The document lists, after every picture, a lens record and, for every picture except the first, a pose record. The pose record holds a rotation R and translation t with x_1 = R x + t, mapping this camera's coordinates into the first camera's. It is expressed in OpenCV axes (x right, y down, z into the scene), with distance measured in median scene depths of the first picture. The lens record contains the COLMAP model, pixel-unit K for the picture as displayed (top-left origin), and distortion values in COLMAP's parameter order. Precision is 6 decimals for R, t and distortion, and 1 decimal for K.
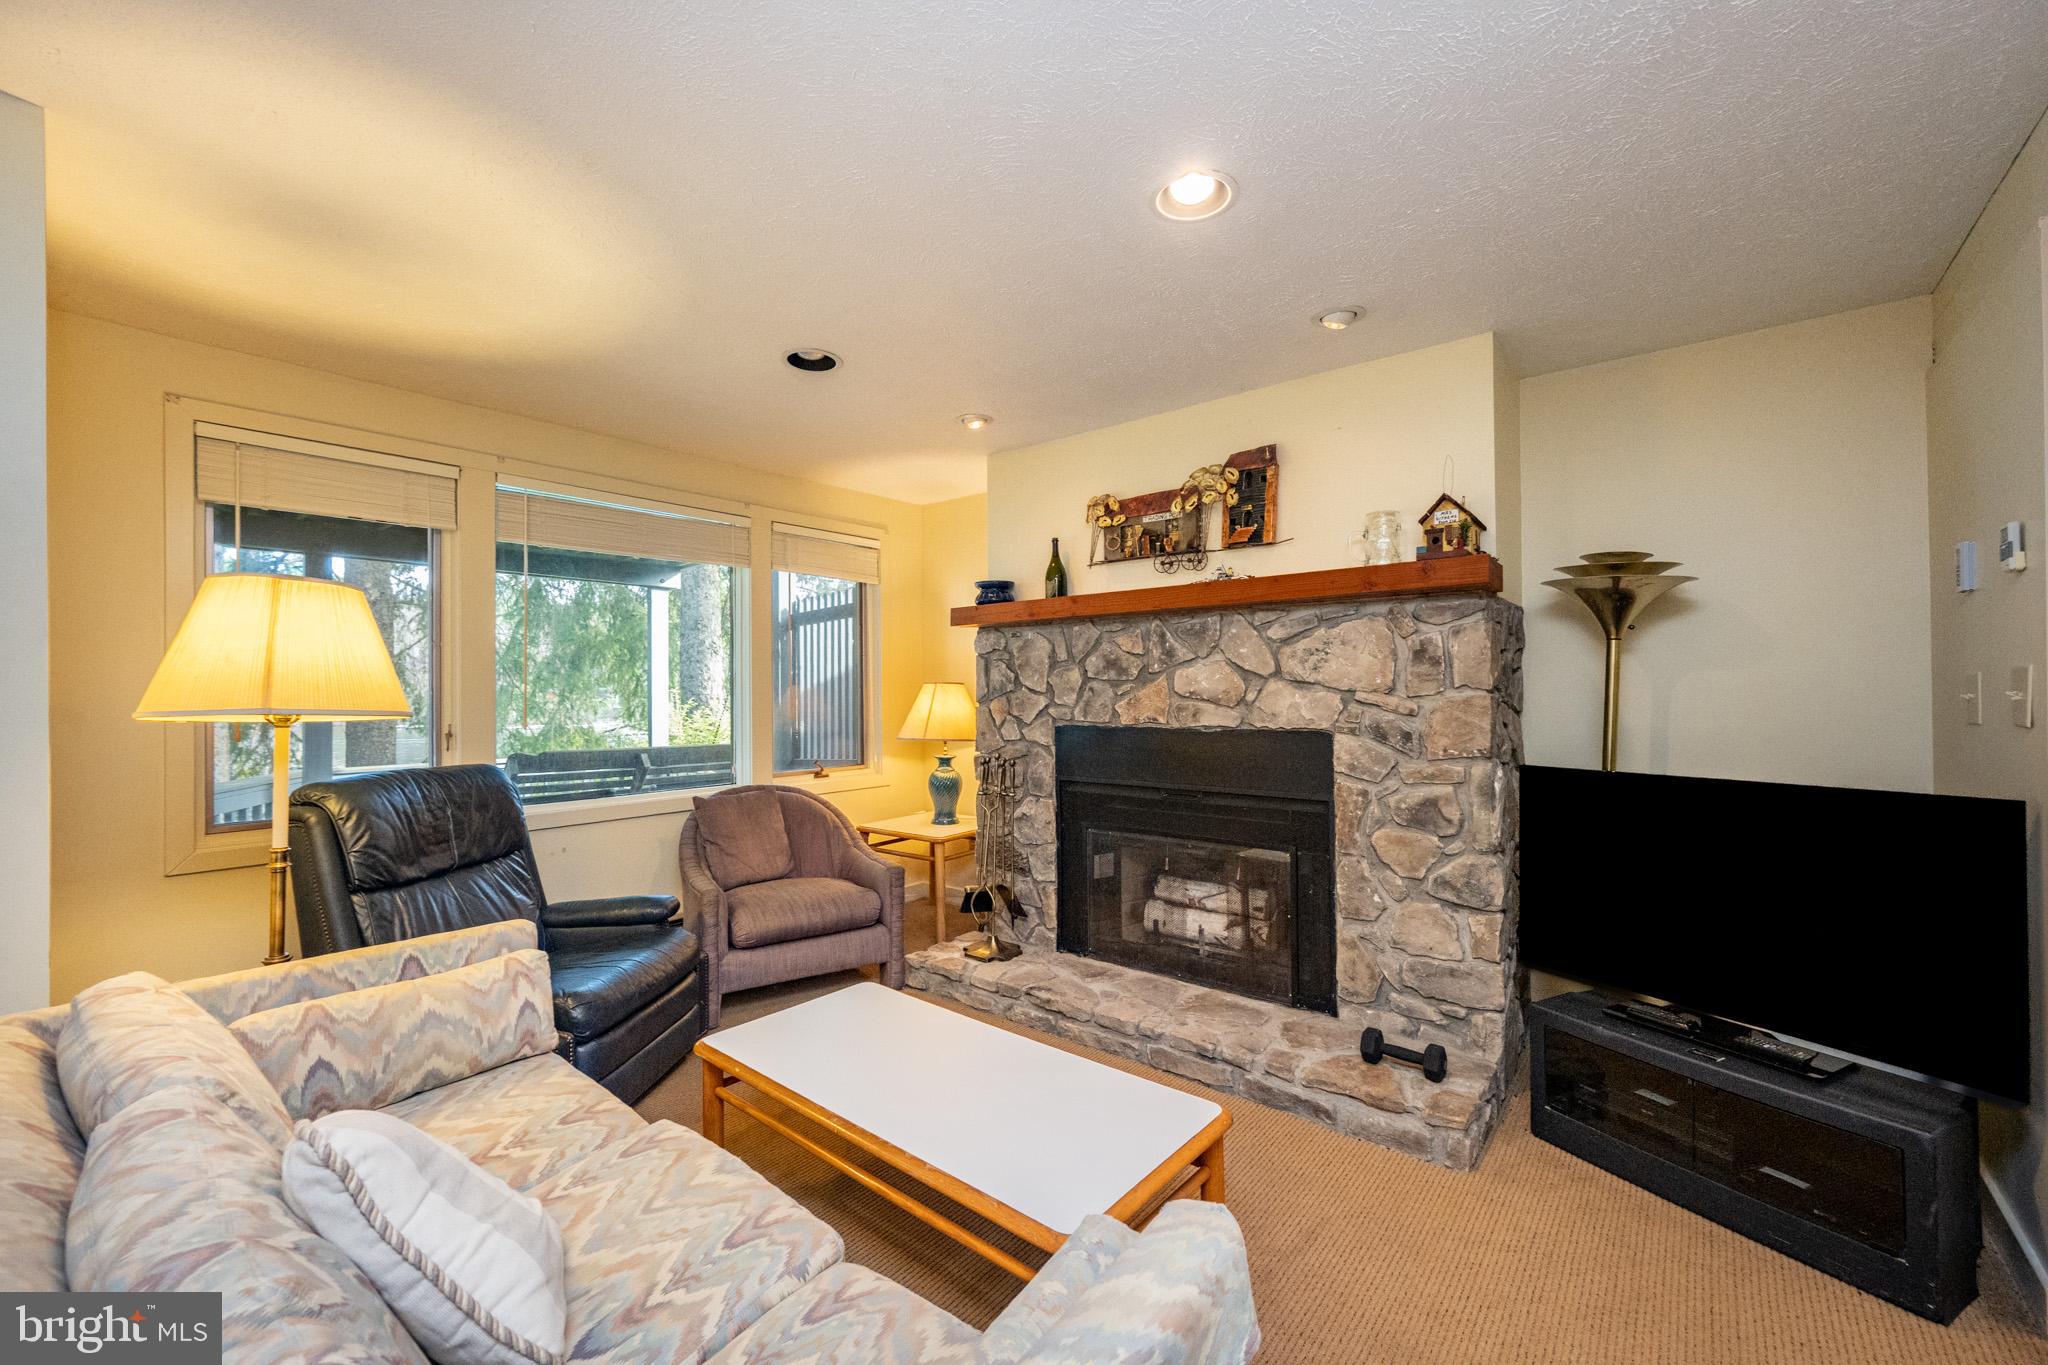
lens RADIAL K [[795.1, 0, 1010.6], [0, 795.1, 701.2], [0, 0, 1]] dist [0.000276, -0.000624]
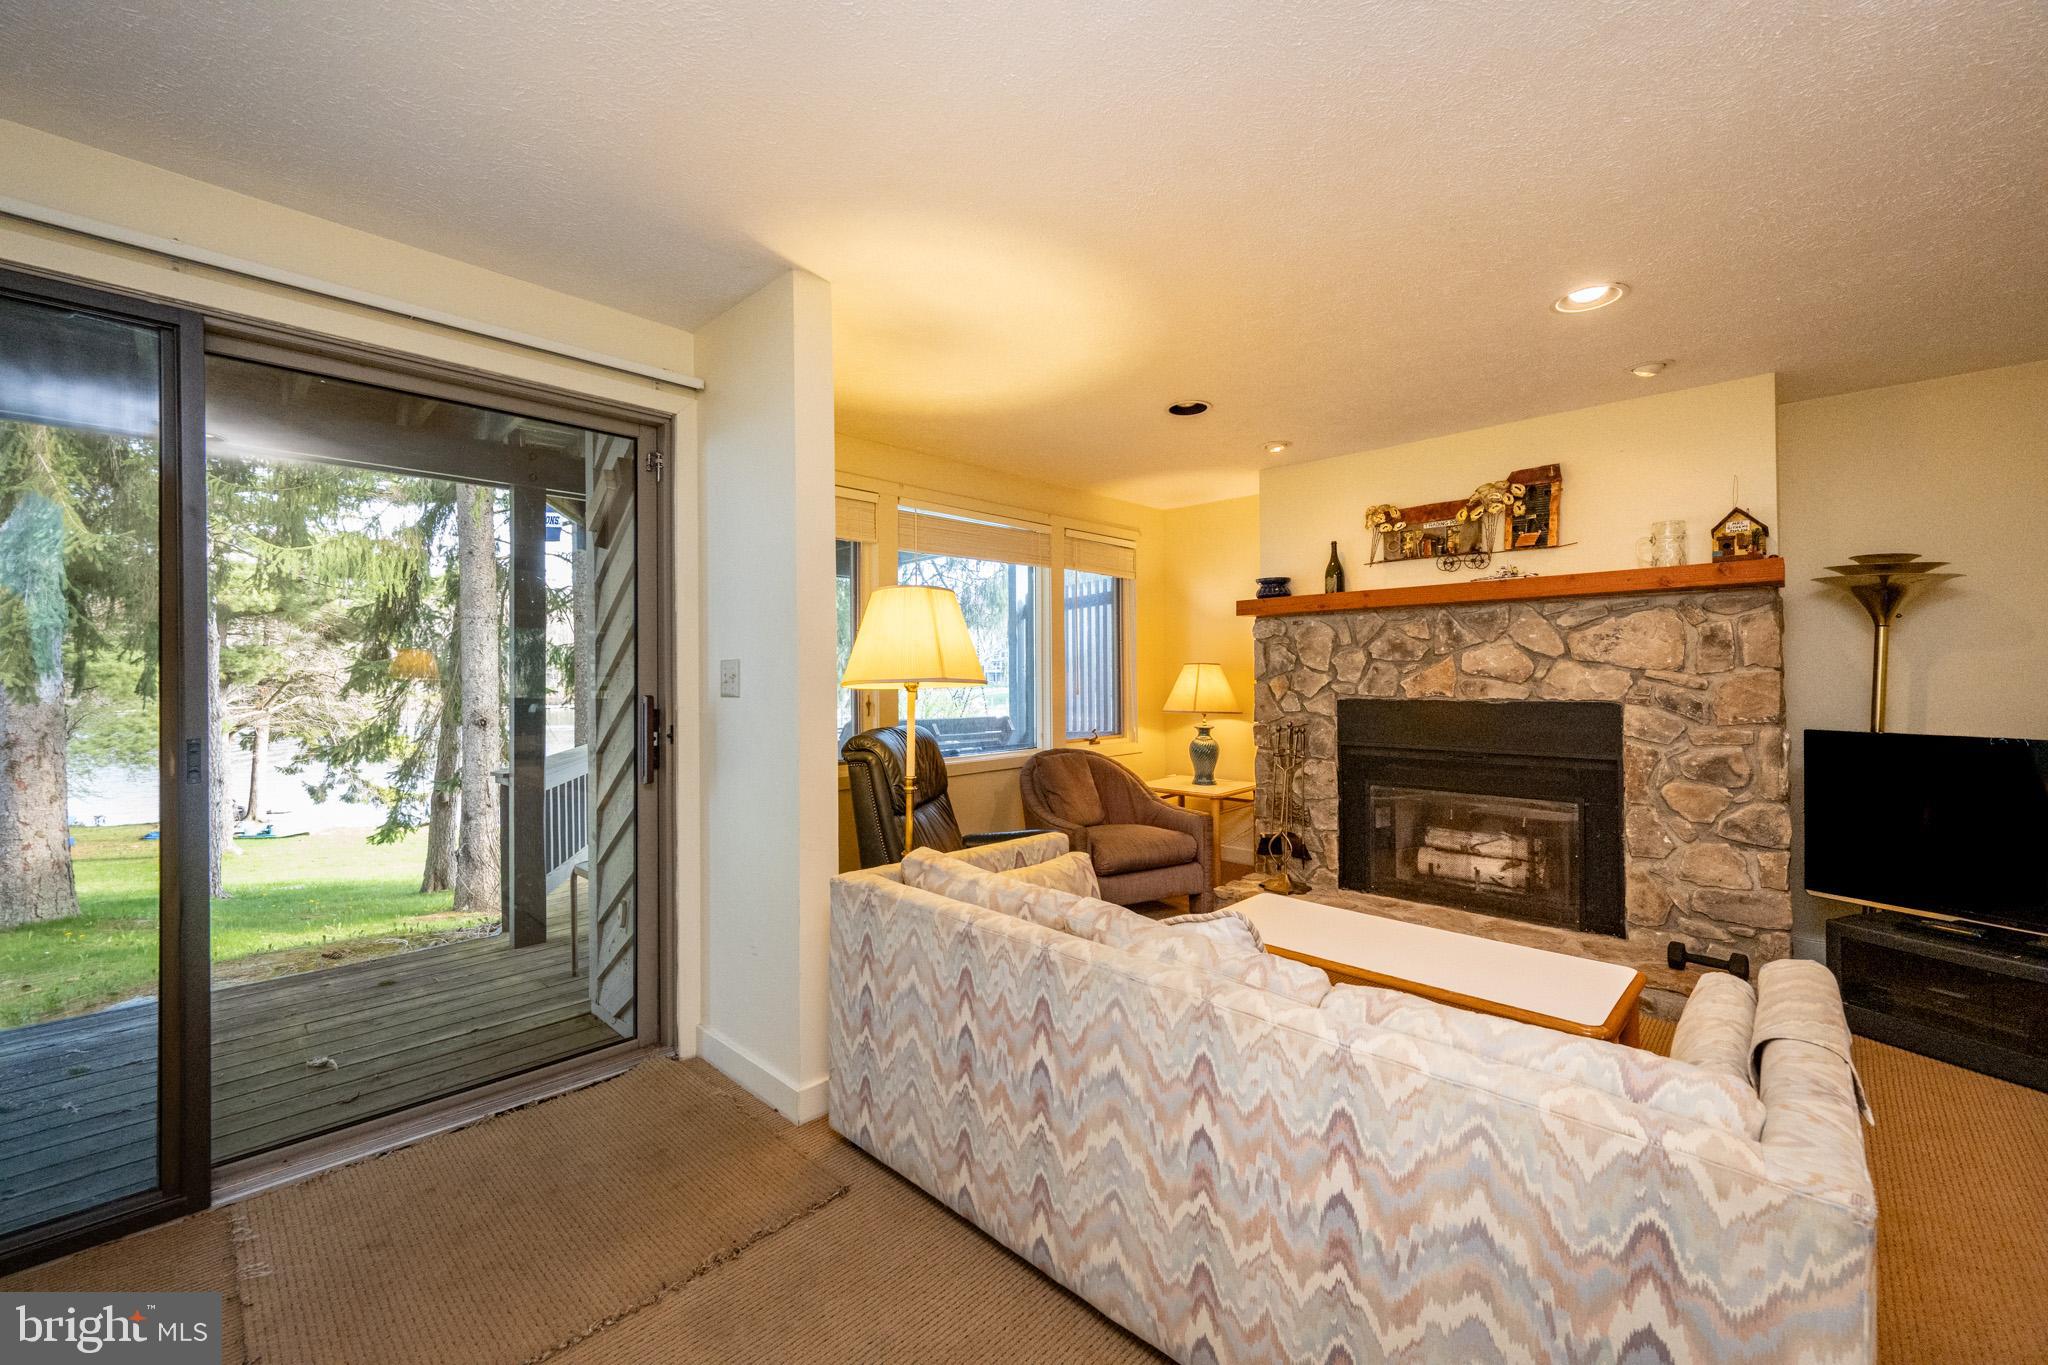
lens RADIAL K [[795.1, 0, 992.2], [0, 795.1, 681.8], [0, 0, 1]] dist [0.000276, -0.000624]
pose [[0.997493, -0.001616, -0.070753, -0.447324], [0.001618, 0.999999, -0.000033, 0.004552], [0.070753, -0.000081, 0.997494, -0.264438]]
